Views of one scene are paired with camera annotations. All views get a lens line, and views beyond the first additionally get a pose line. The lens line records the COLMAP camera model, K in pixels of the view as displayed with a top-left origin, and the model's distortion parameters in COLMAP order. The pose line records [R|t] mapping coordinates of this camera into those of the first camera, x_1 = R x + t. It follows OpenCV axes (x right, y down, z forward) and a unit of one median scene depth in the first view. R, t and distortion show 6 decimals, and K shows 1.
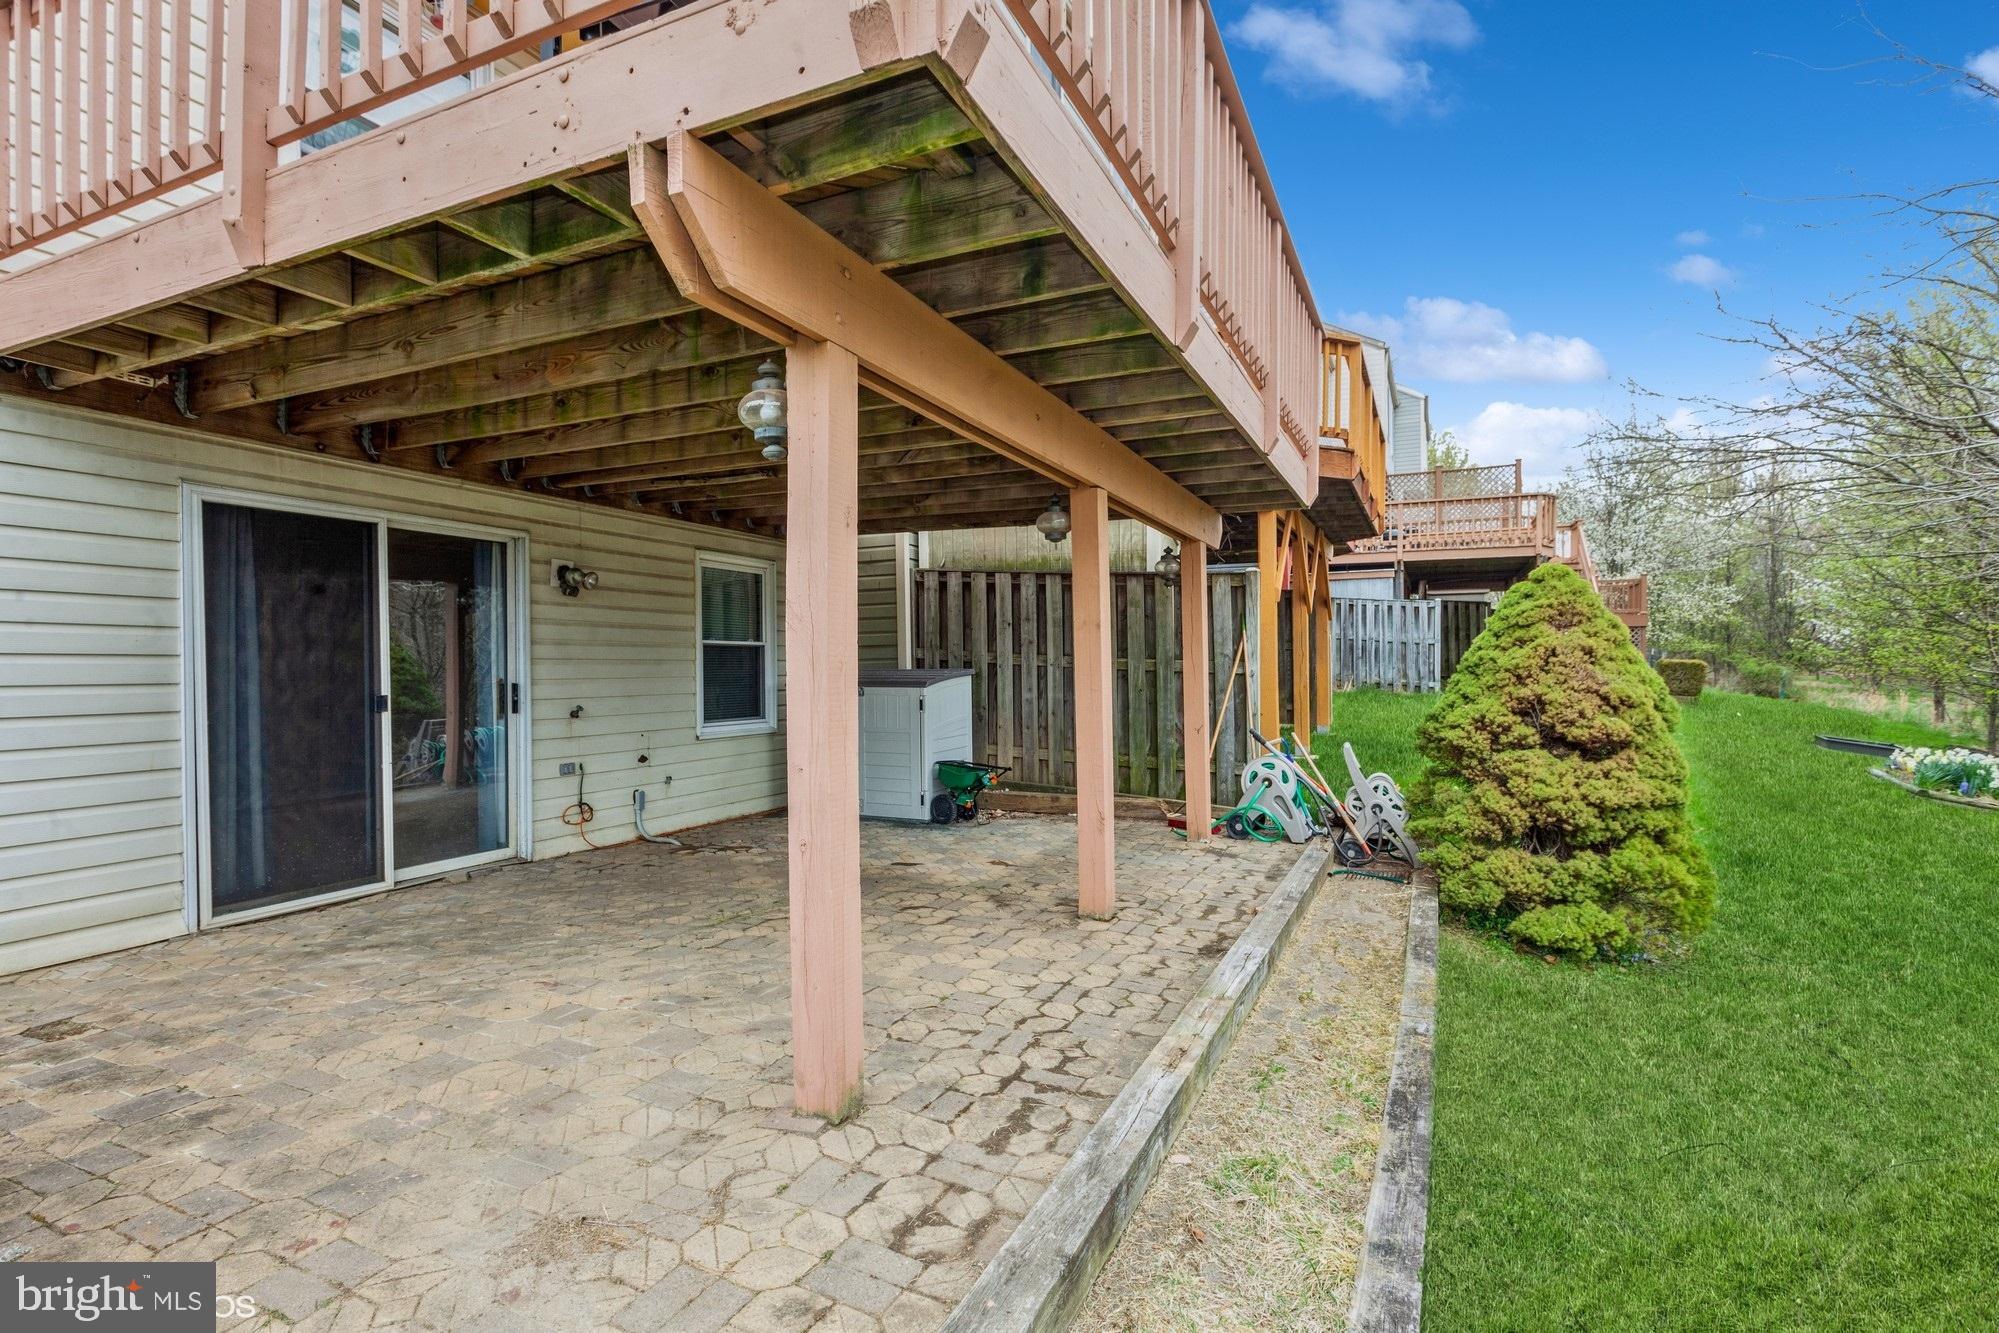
lens RADIAL K [[957.2, 0, 1002.6], [0, 957.2, 671.2], [0, 0, 1]] dist [0.002532, 0.001665]
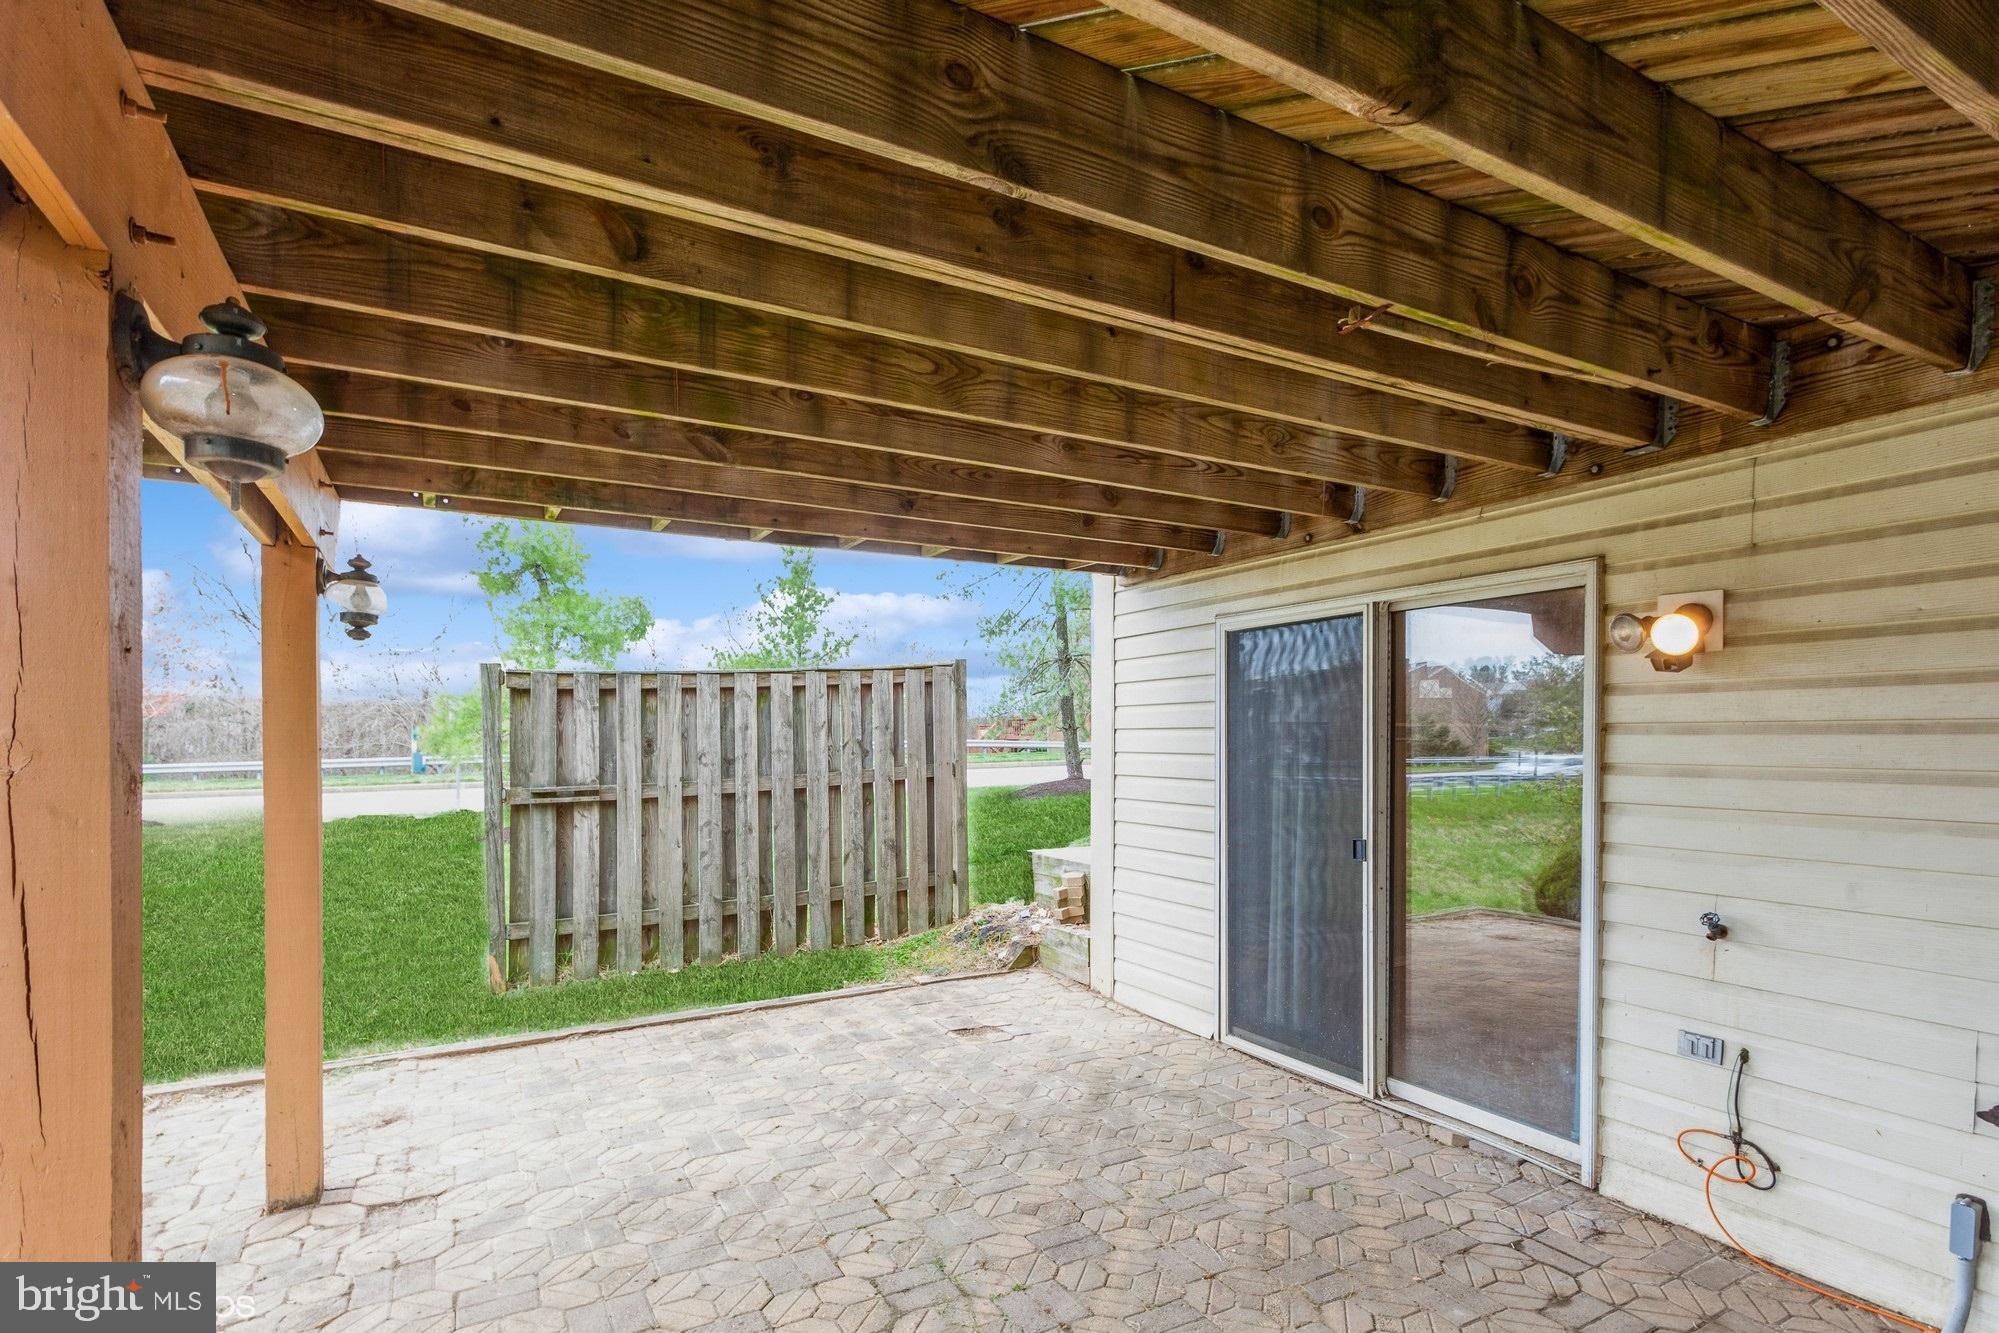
lens RADIAL K [[957.2, 0, 963.4], [0, 957.2, 745.5], [0, 0, 1]] dist [0.002532, 0.001665]
pose [[-0.593841, 0.015029, -0.804442, 0.090093], [0.007918, 0.999886, 0.012835, -0.036931], [0.804543, 0.001252, -0.593892, 0.723990]]
